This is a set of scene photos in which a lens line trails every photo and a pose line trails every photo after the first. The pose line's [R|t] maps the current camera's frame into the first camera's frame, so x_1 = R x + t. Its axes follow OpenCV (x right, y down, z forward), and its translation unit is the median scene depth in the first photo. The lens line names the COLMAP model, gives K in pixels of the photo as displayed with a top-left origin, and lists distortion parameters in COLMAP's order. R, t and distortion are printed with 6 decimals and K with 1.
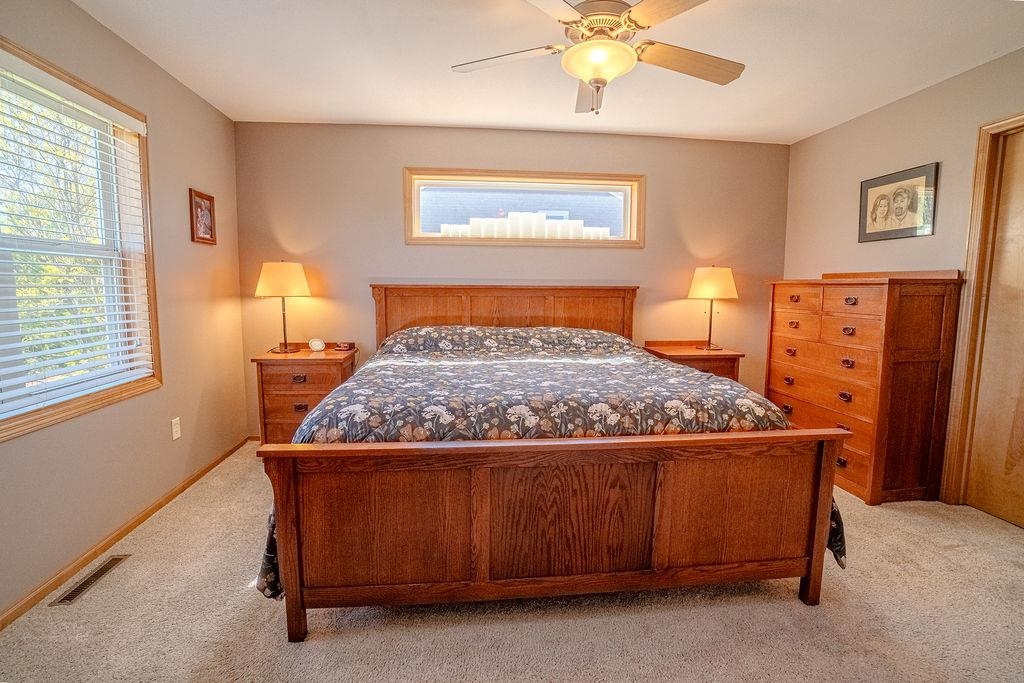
lens RADIAL K [[505.9, 0, 509.2], [0, 505.9, 344.0], [0, 0, 1]] dist [-0.047068, -0.000281]
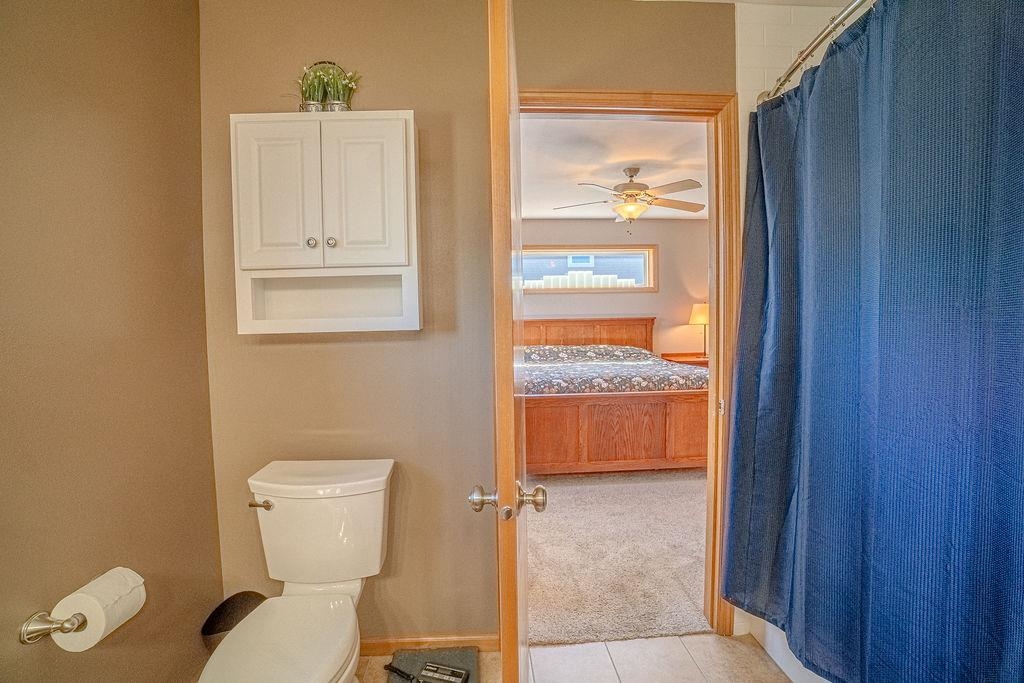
lens RADIAL K [[447.3, 0, 513.5], [0, 447.3, 338.1], [0, 0, 1]] dist [-0.042472, 0.006827]
pose [[0.997707, -0.021228, -0.064268, -0.101792], [0.016863, 0.997562, -0.067713, 0.037670], [0.065549, 0.066474, 0.995633, -0.426093]]
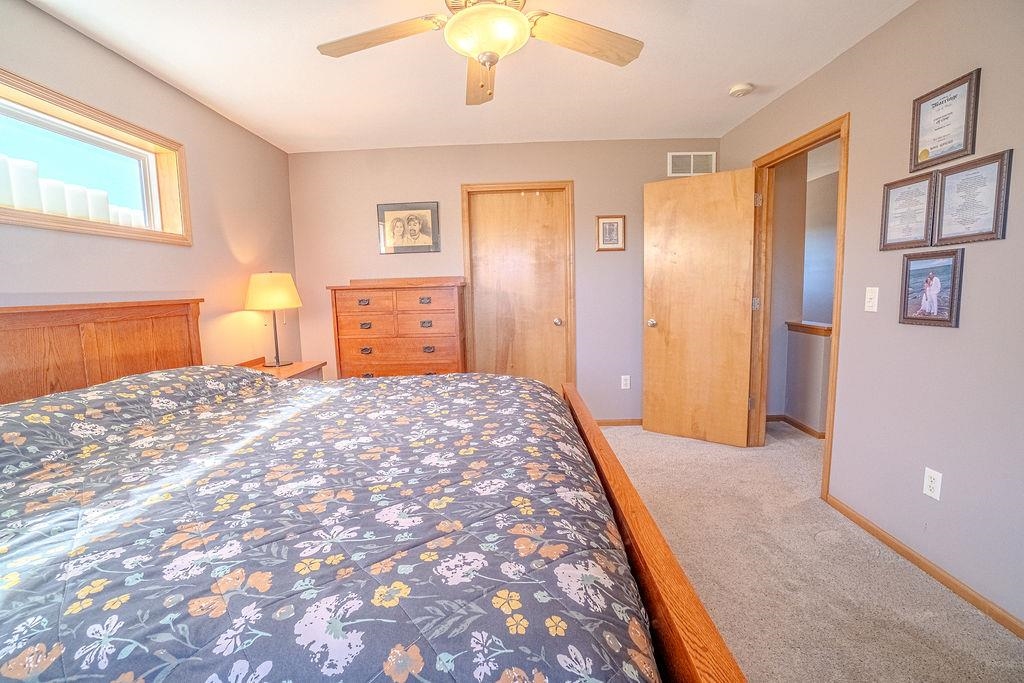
lens RADIAL K [[447.3, 0, 510.5], [0, 447.3, 342.1], [0, 0, 1]] dist [-0.042472, 0.006827]
pose [[0.119746, -0.135398, 0.983529, -0.382857], [0.136680, 0.983472, 0.118749, -0.077801], [-0.983351, 0.120209, 0.136273, 0.562213]]
